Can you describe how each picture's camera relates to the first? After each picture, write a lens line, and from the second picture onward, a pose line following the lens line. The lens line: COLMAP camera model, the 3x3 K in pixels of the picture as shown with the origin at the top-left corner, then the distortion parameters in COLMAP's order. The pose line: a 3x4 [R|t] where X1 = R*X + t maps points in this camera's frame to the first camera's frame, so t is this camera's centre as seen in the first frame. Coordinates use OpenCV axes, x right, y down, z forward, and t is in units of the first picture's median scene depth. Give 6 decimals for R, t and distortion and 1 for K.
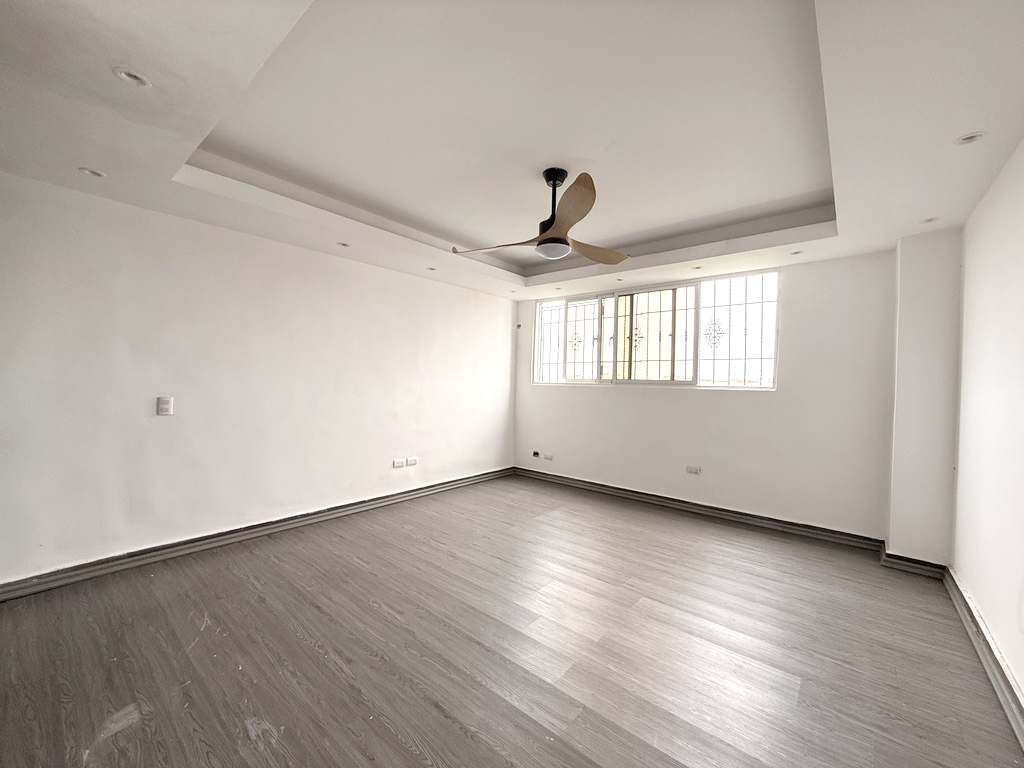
lens RADIAL K [[408.2, 0, 513.1], [0, 408.2, 381.0], [0, 0, 1]] dist [0.002671, -0.000359]
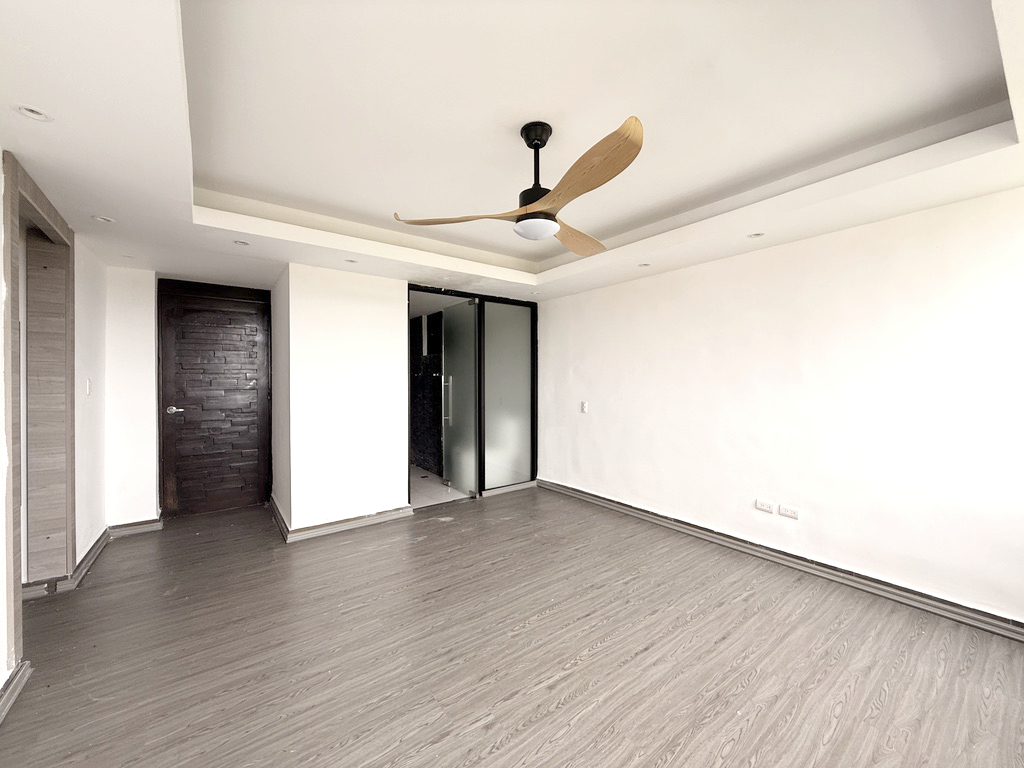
lens RADIAL K [[408.2, 0, 512.6], [0, 408.2, 383.3], [0, 0, 1]] dist [0.002671, -0.000359]
pose [[-0.226517, -0.012304, -0.973930, 0.744074], [-0.006510, 0.999917, -0.011118, -0.014297], [0.973986, 0.003822, -0.226578, 0.973482]]
